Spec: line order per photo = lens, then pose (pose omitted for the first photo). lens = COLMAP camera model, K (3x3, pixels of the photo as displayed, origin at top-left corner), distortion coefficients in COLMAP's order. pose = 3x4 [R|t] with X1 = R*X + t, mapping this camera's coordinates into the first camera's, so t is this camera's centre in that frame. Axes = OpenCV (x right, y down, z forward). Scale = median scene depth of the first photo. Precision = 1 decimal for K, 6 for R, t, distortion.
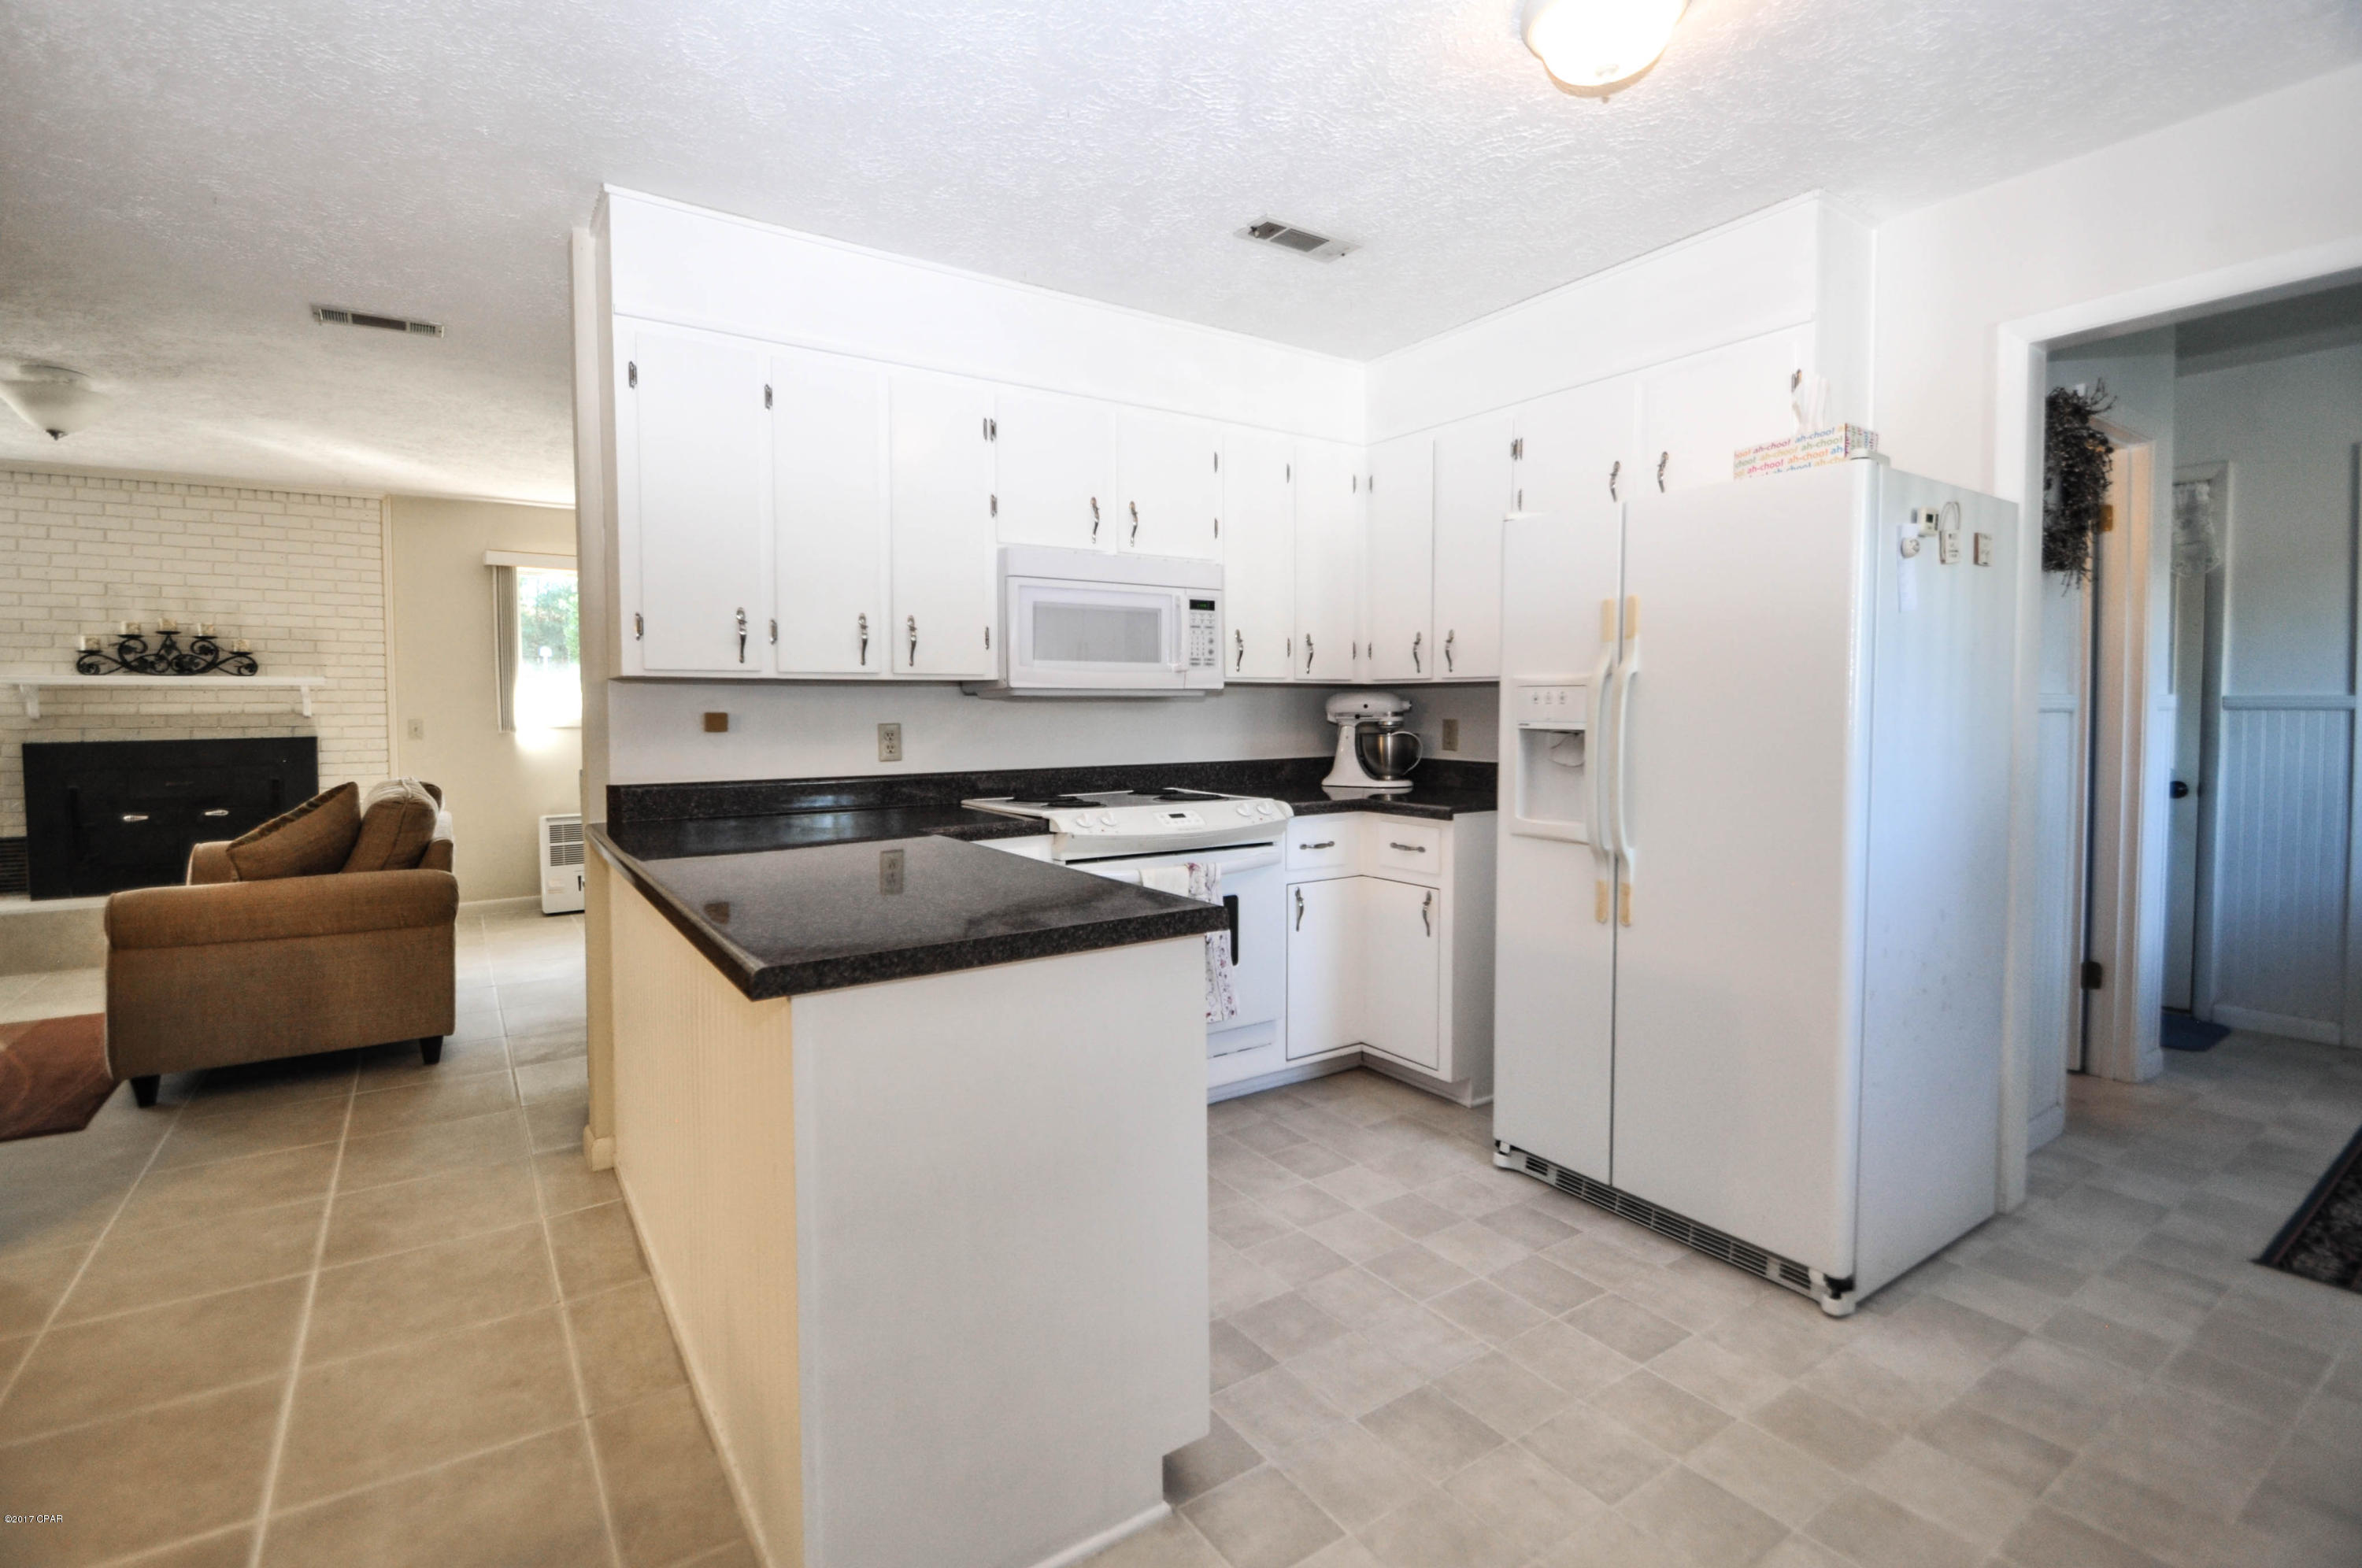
lens RADIAL K [[1067.8, 0, 1173.4], [0, 1067.8, 744.2], [0, 0, 1]] dist [0.014384, -0.016028]
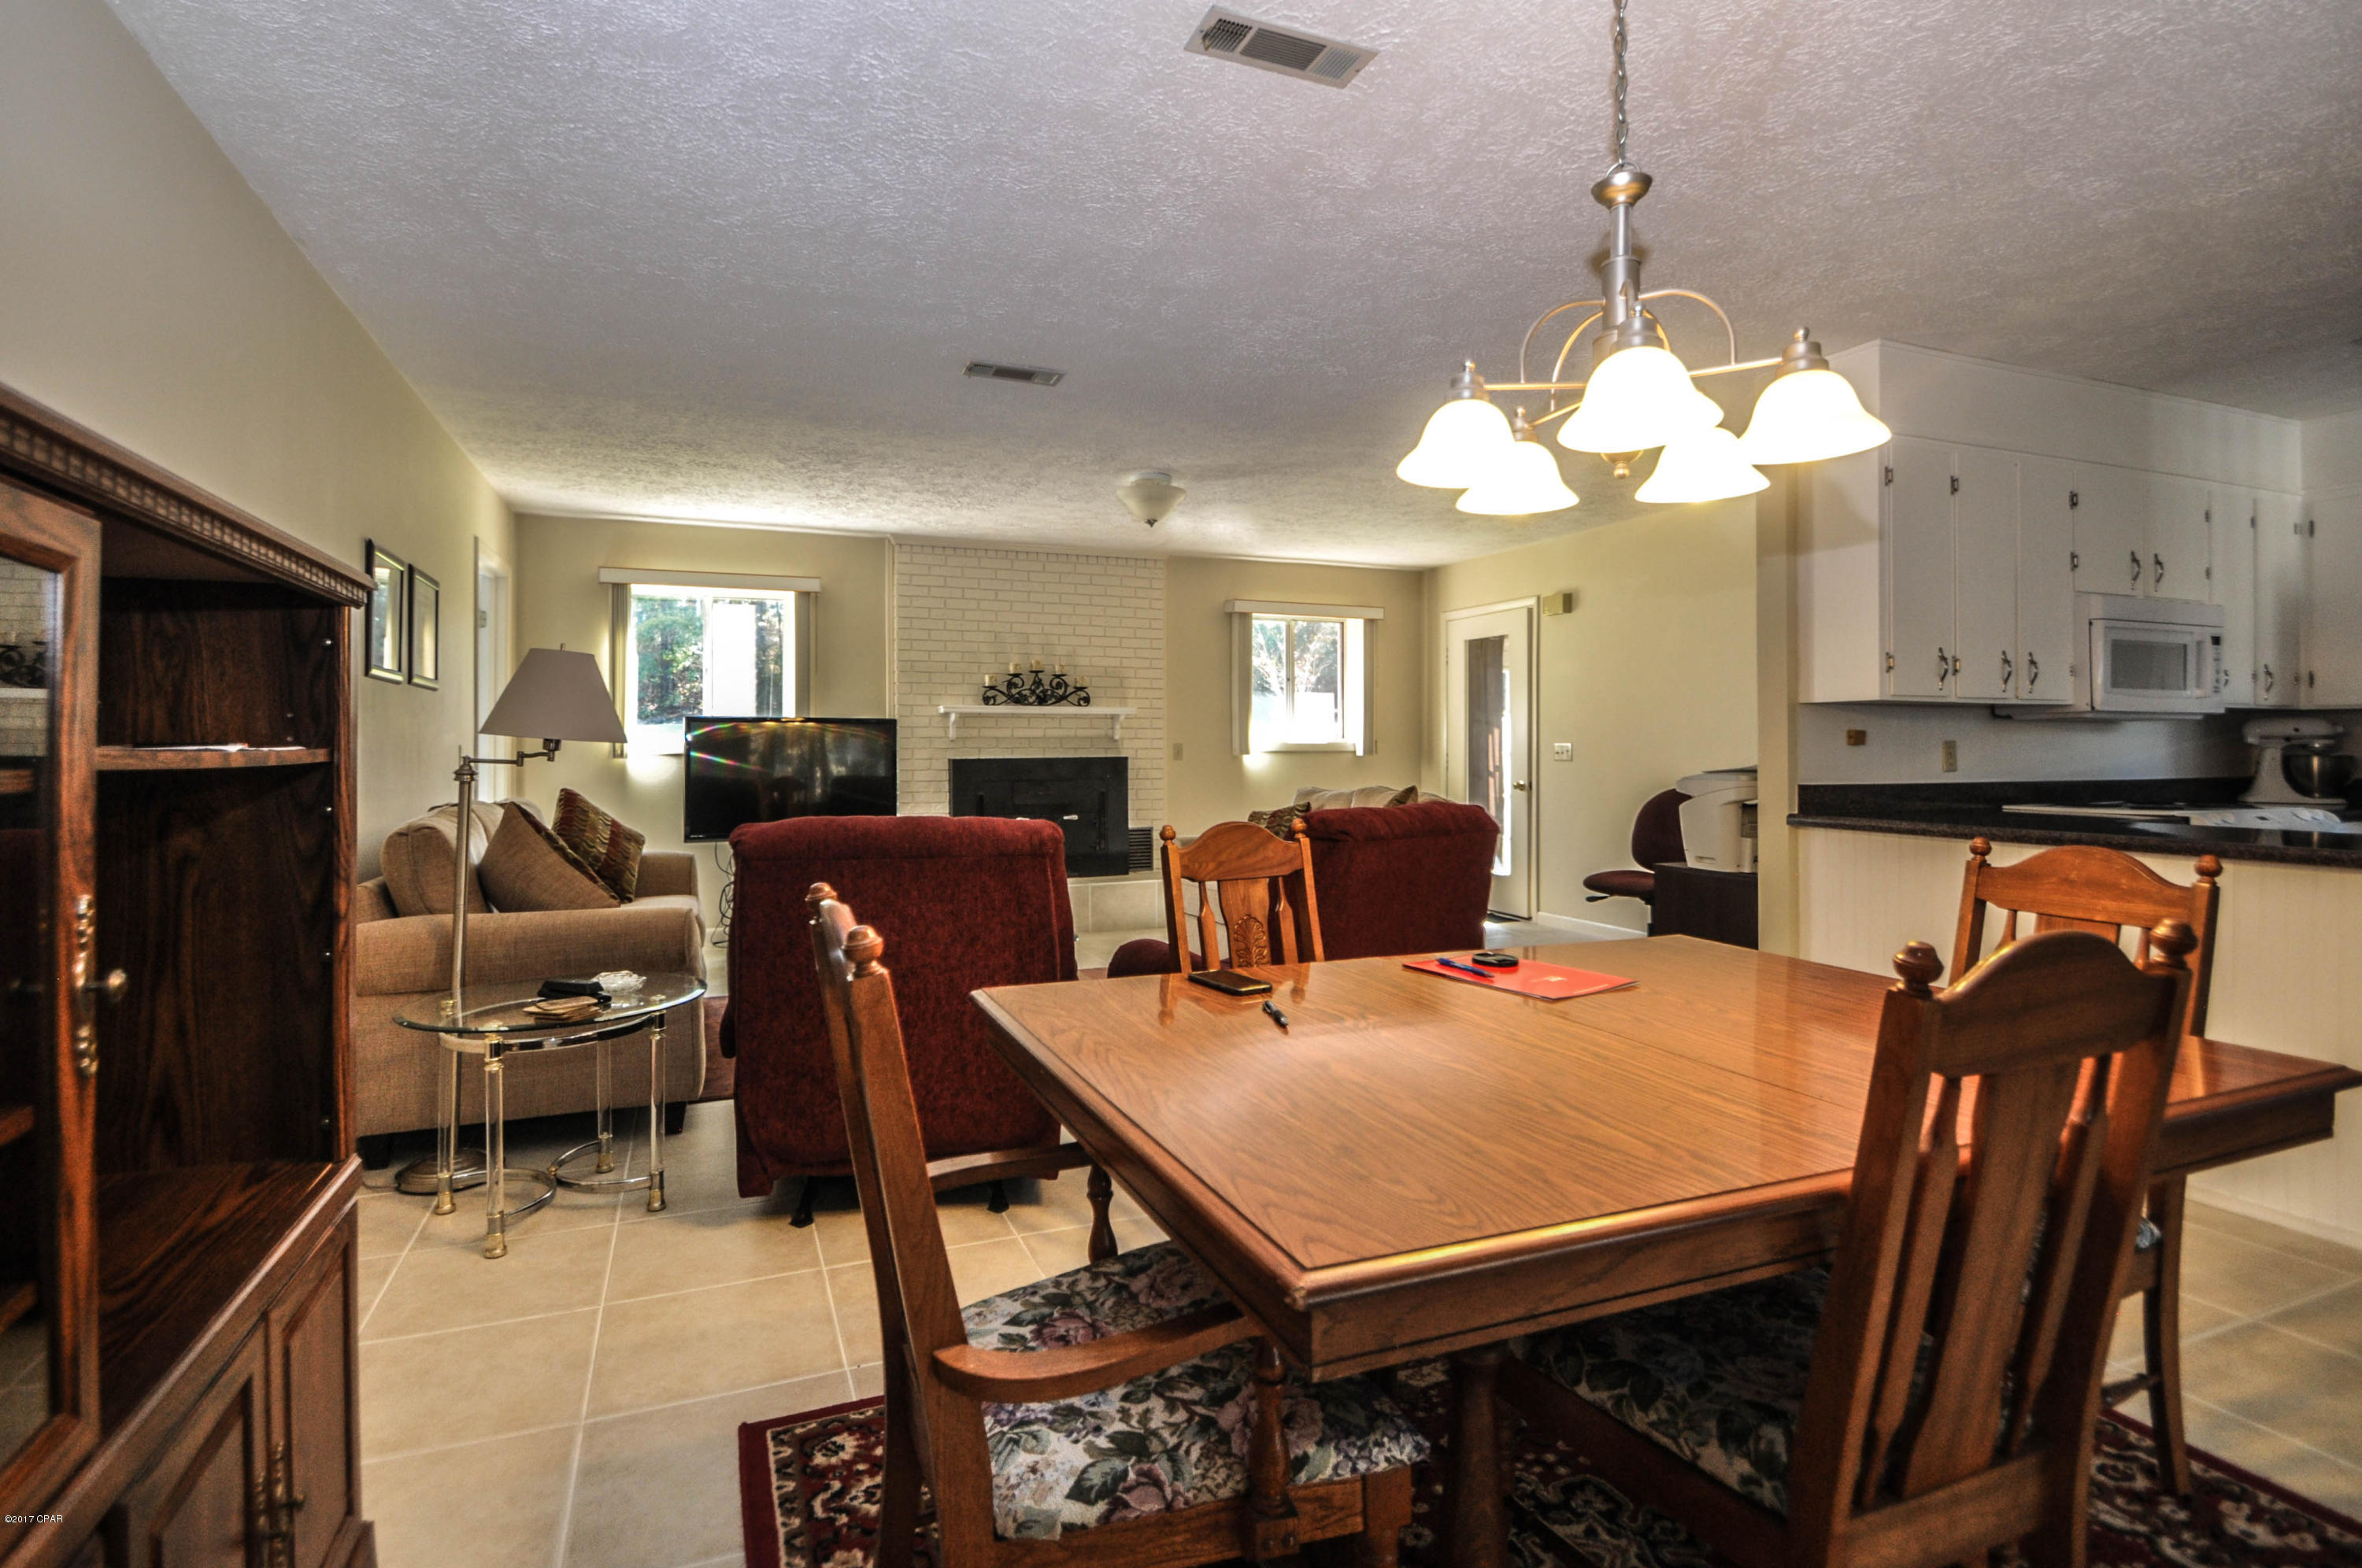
lens RADIAL K [[1143.5, 0, 1188.8], [0, 1143.5, 746.1], [0, 0, 1]] dist [-0.018855, -0.000498]
pose [[0.976218, 0.005267, -0.216729, -0.718660], [-0.012475, 0.999413, -0.031904, 0.033704], [0.216434, 0.033849, 0.975710, -0.387055]]
